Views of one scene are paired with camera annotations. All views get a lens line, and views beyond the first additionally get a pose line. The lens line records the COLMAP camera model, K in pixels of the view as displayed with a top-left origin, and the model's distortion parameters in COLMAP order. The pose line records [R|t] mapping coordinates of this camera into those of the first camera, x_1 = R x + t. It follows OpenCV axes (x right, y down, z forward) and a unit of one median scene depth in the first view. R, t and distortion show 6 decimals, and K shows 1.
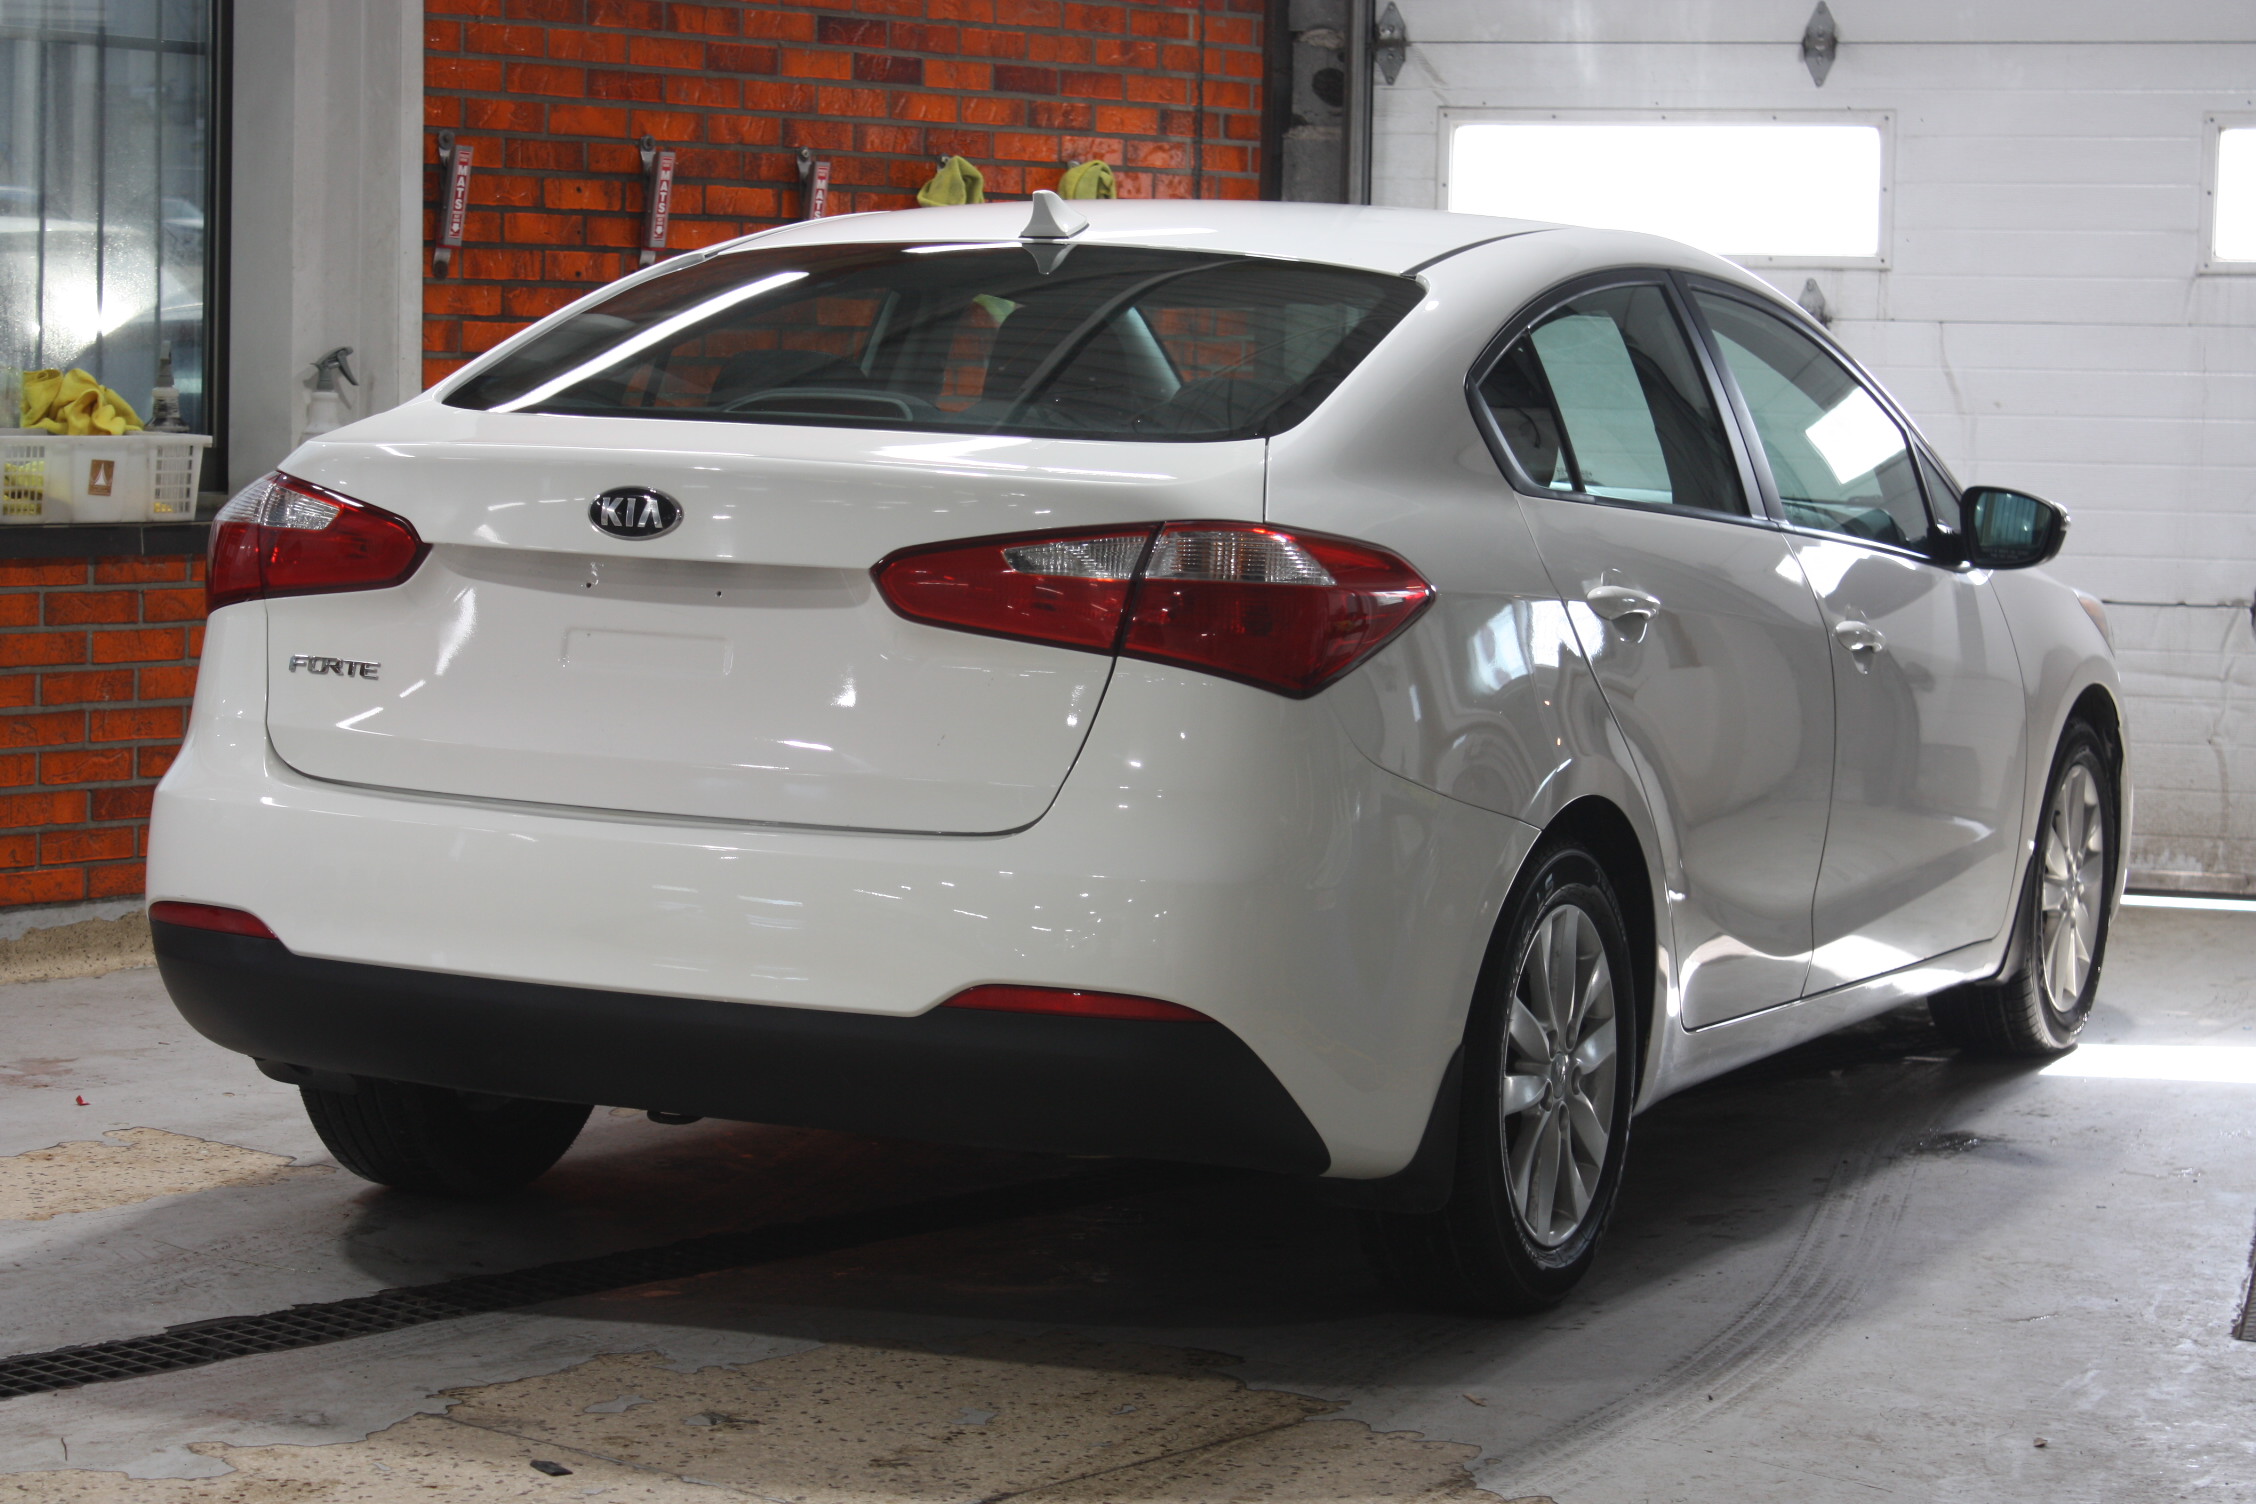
lens RADIAL K [[4847.1, 0, 1128.0], [0, 4847.1, 752.0], [0, 0, 1]] dist [0.050777, 0.265182]
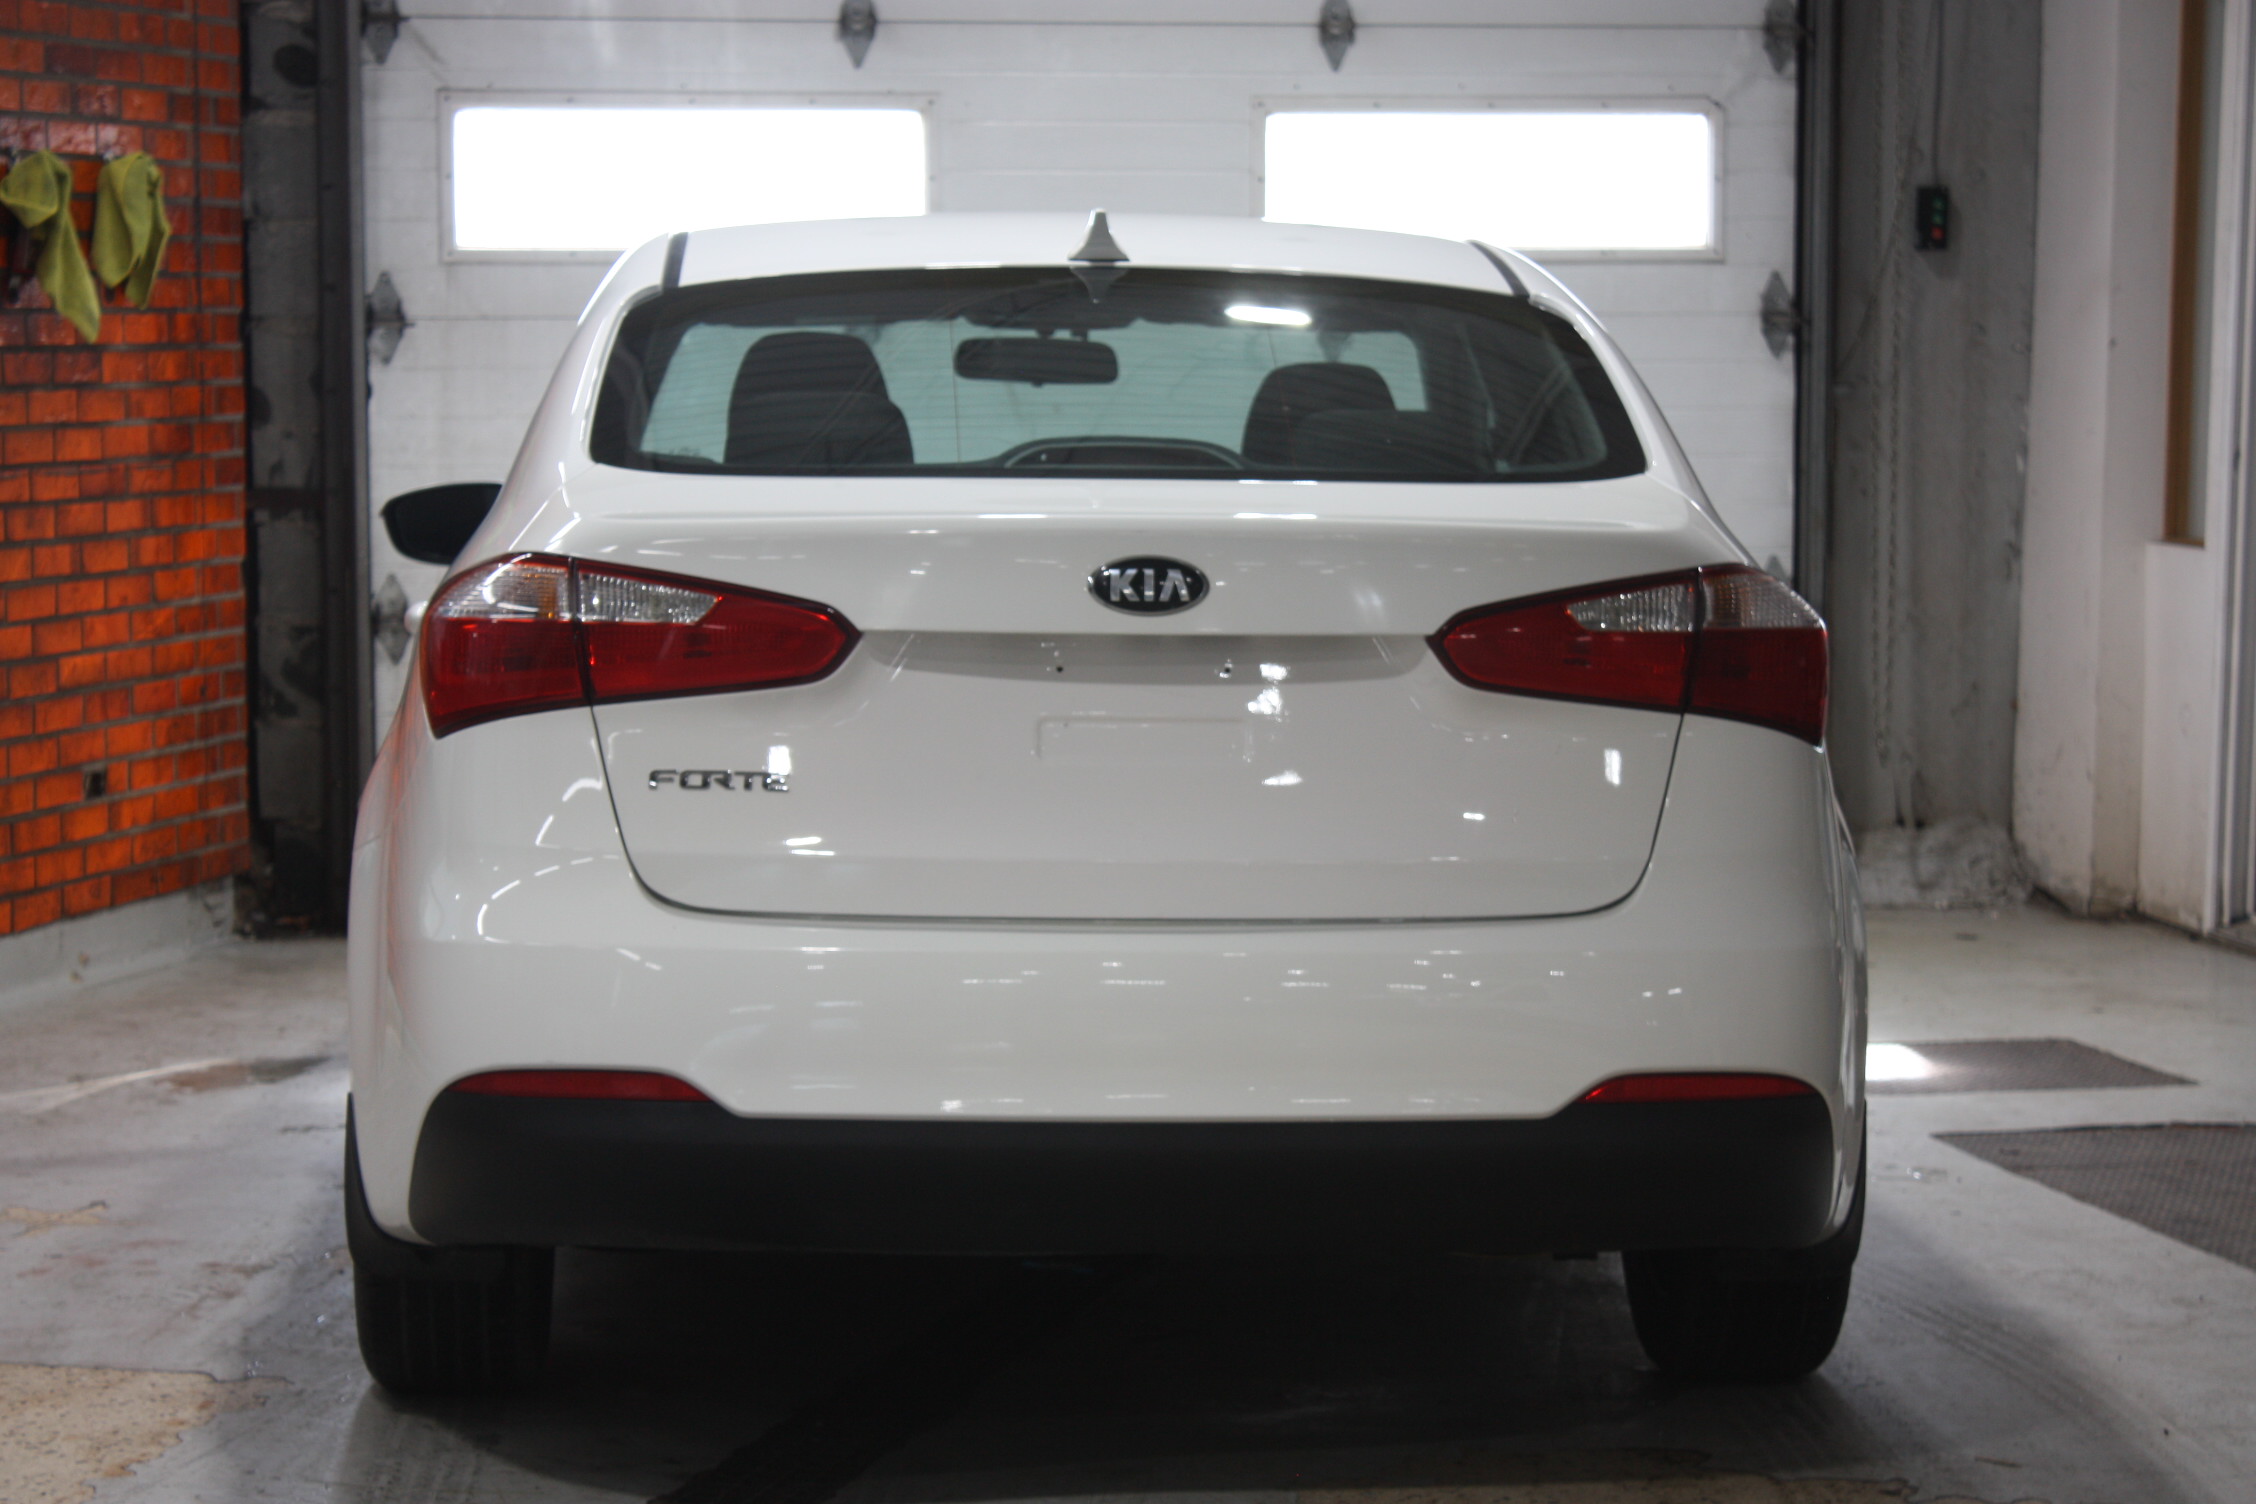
lens RADIAL K [[5345.3, 0, 1128.0], [0, 5345.3, 752.0], [0, 0, 1]] dist [0.067706, 0.312454]
pose [[0.883821, -0.061432, 0.463775, -0.301421], [0.062110, 0.997974, 0.013828, -0.017423], [-0.463685, 0.016583, 0.885845, 0.070843]]
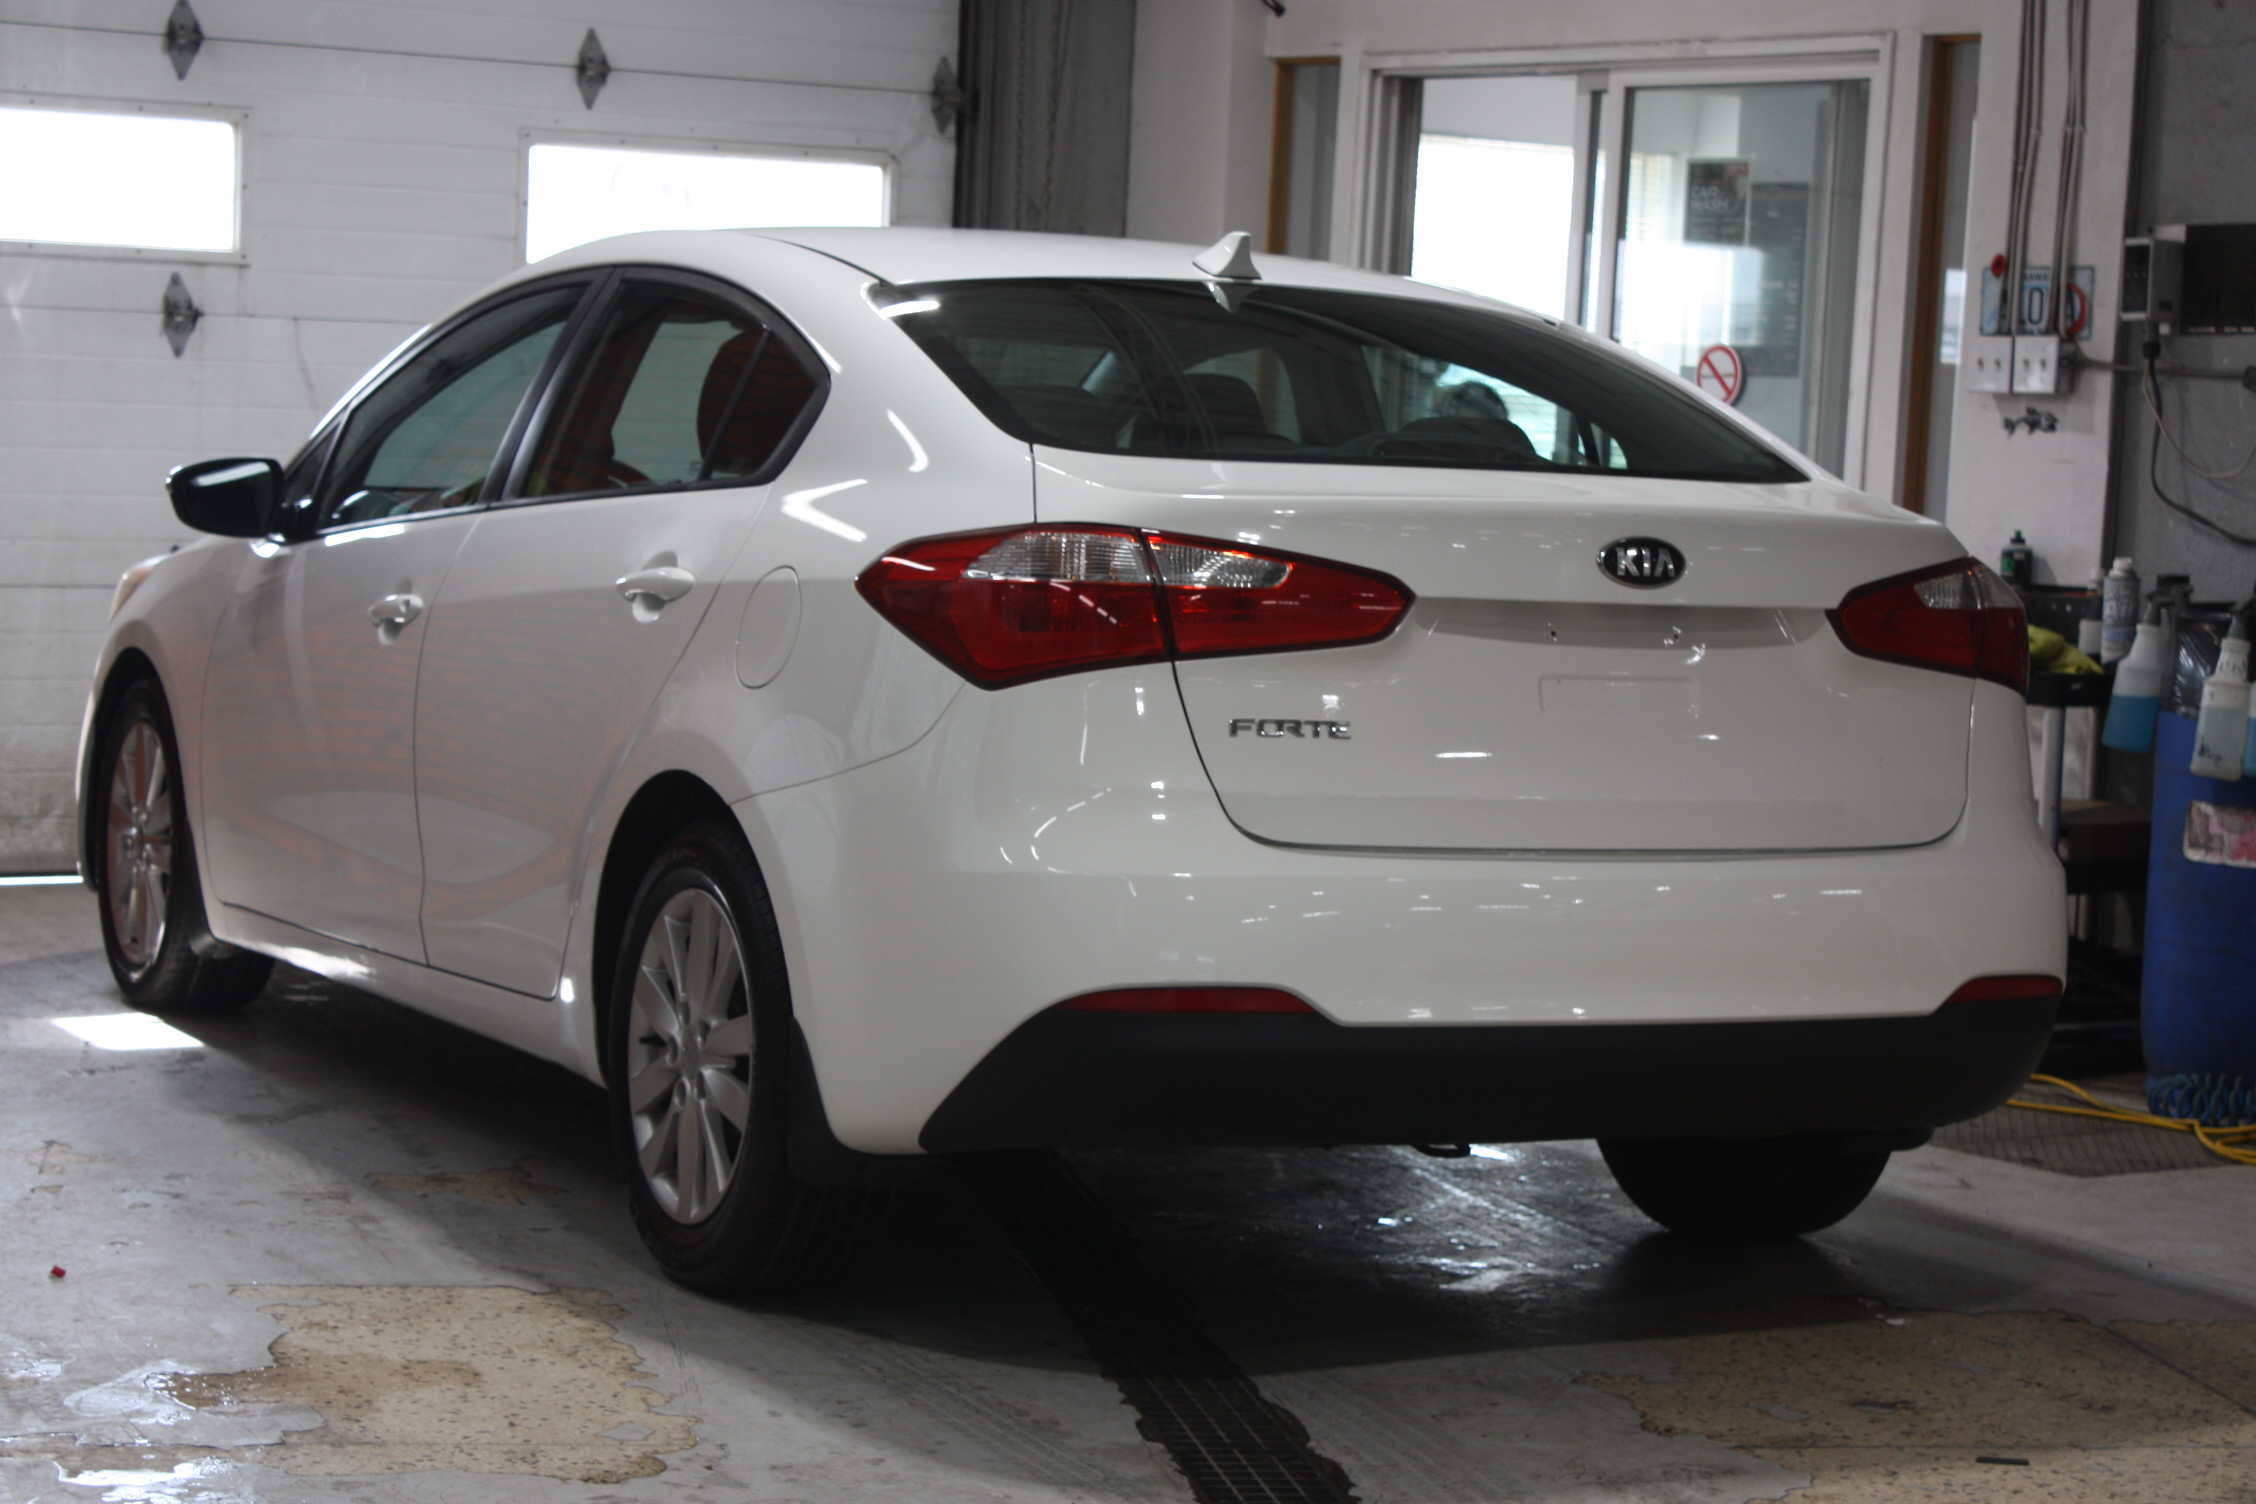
lens RADIAL K [[4774.6, 0, 1128.0], [0, 4774.6, 752.0], [0, 0, 1]] dist [0.057010, 0.203232]
pose [[0.626092, -0.059574, 0.777470, -0.517768], [0.047321, 0.998142, 0.038376, -0.028510], [-0.778312, 0.012763, 0.627748, 0.238752]]
